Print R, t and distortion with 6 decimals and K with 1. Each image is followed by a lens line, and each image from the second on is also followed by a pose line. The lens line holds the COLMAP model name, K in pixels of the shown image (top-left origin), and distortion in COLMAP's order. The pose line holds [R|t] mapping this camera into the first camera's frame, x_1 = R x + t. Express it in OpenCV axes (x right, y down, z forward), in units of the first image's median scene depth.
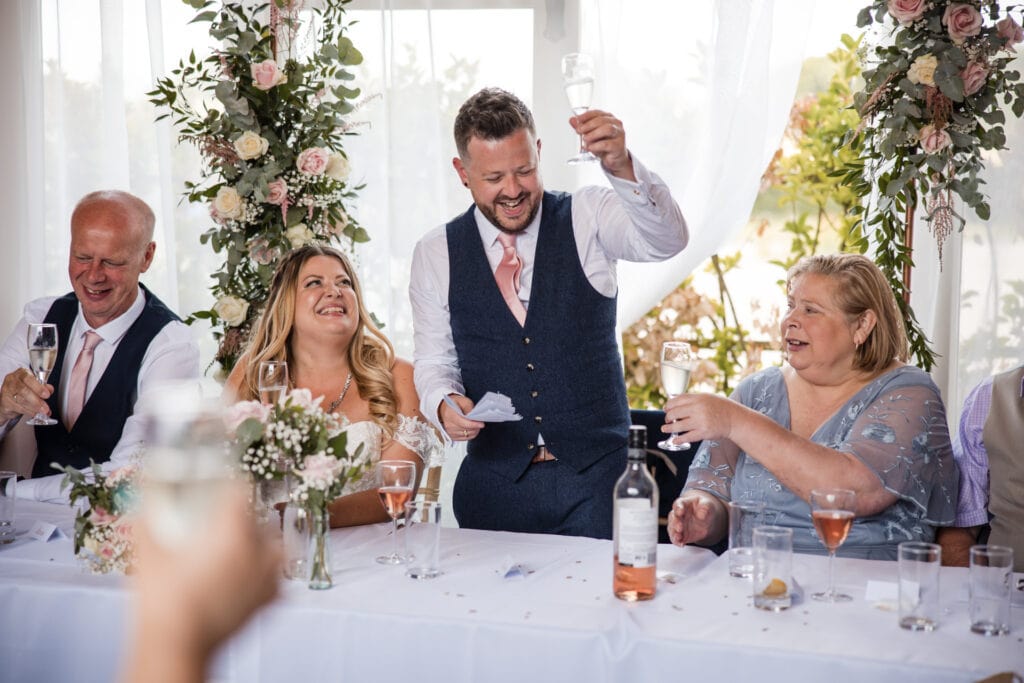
lens RADIAL K [[1828.4, 0, 512.0], [0, 1828.4, 341.5], [0, 0, 1]] dist [0.155160, 0.094327]
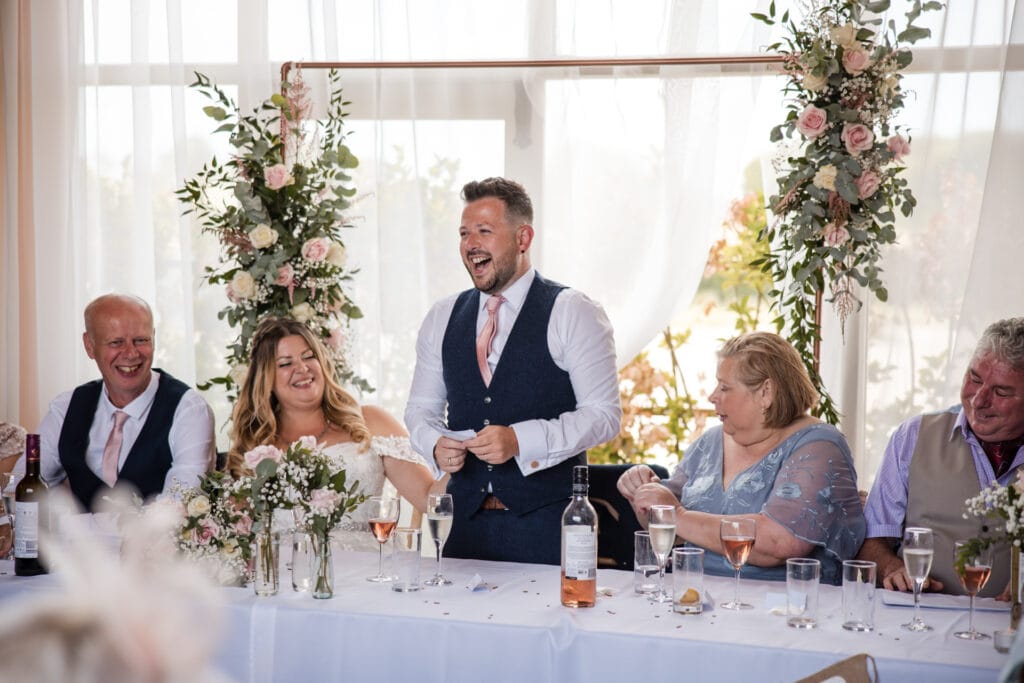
lens RADIAL K [[1828.4, 0, 512.0], [0, 1828.4, 341.5], [0, 0, 1]] dist [0.155160, 0.094327]
pose [[0.999968, 0.003861, 0.007055, 0.009889], [-0.003537, 0.998968, -0.045286, 0.014039], [-0.007223, 0.045259, 0.998949, -0.180660]]
